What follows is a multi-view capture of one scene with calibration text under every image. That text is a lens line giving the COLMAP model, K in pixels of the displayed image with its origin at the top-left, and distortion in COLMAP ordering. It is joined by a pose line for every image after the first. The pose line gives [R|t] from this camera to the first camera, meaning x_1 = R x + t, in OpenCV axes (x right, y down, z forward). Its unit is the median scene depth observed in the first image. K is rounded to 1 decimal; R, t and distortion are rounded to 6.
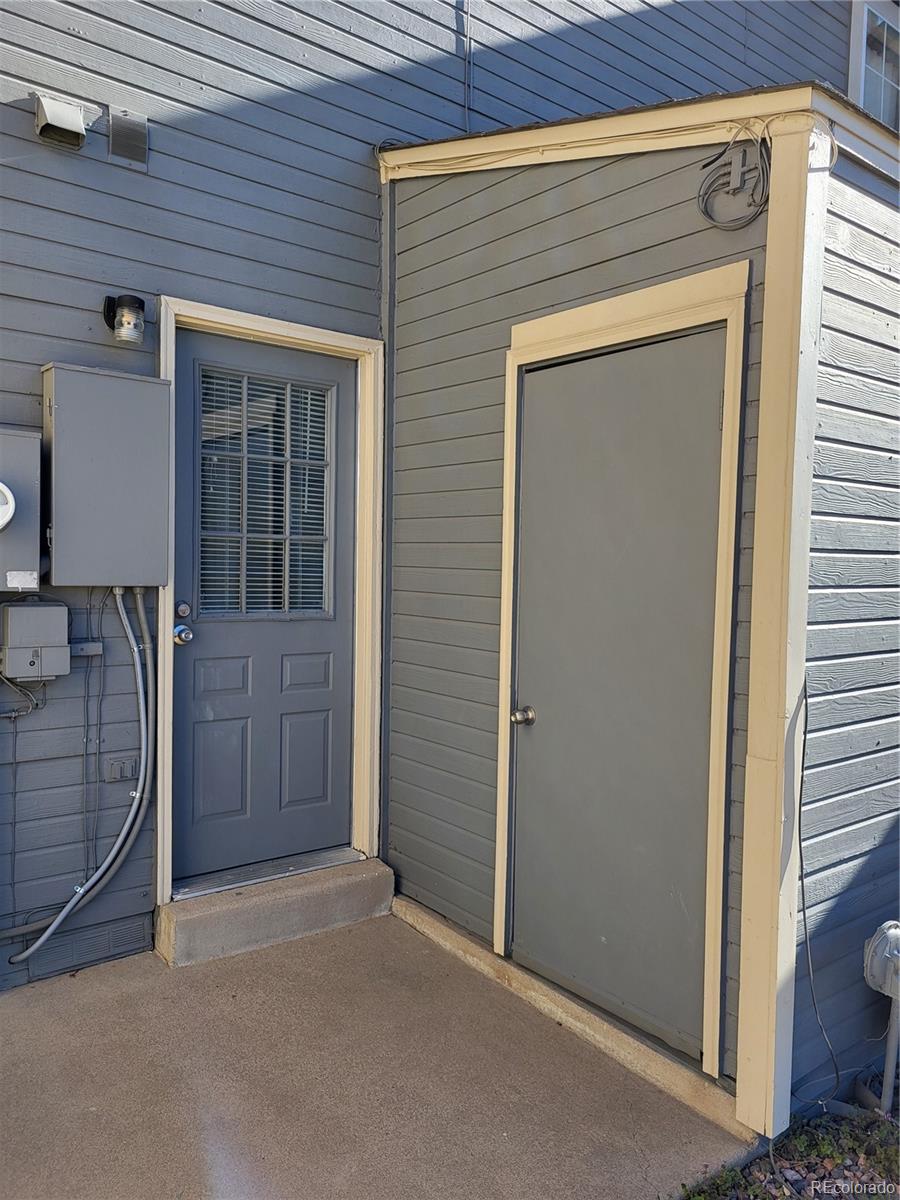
lens RADIAL K [[936.2, 0, 450.0], [0, 936.2, 600.0], [0, 0, 1]] dist [0.025834, -0.005139]
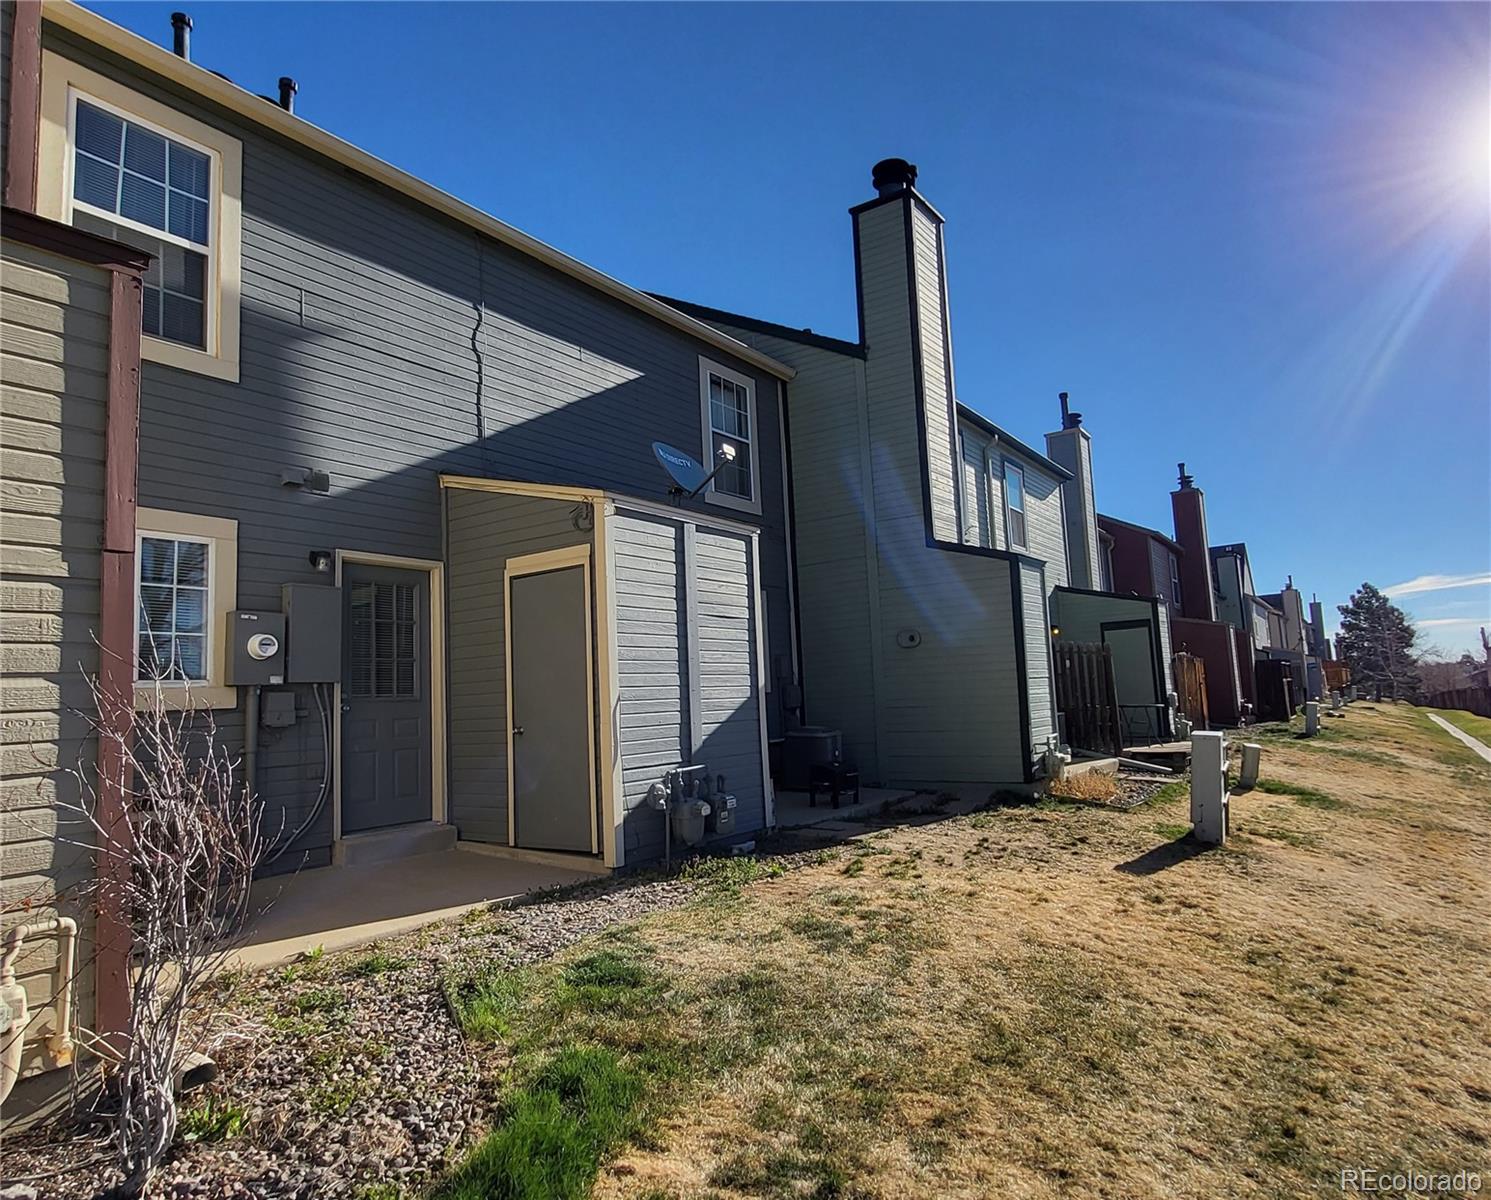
lens RADIAL K [[749.3, 0, 745.5], [0, 749.3, 600.0], [0, 0, 1]] dist [0.000341, 0.000100]
pose [[0.944494, -0.032215, 0.326944, 0.015853], [0.084689, 0.985421, -0.147556, 0.124785], [-0.317424, 0.167055, 0.933453, -0.875096]]
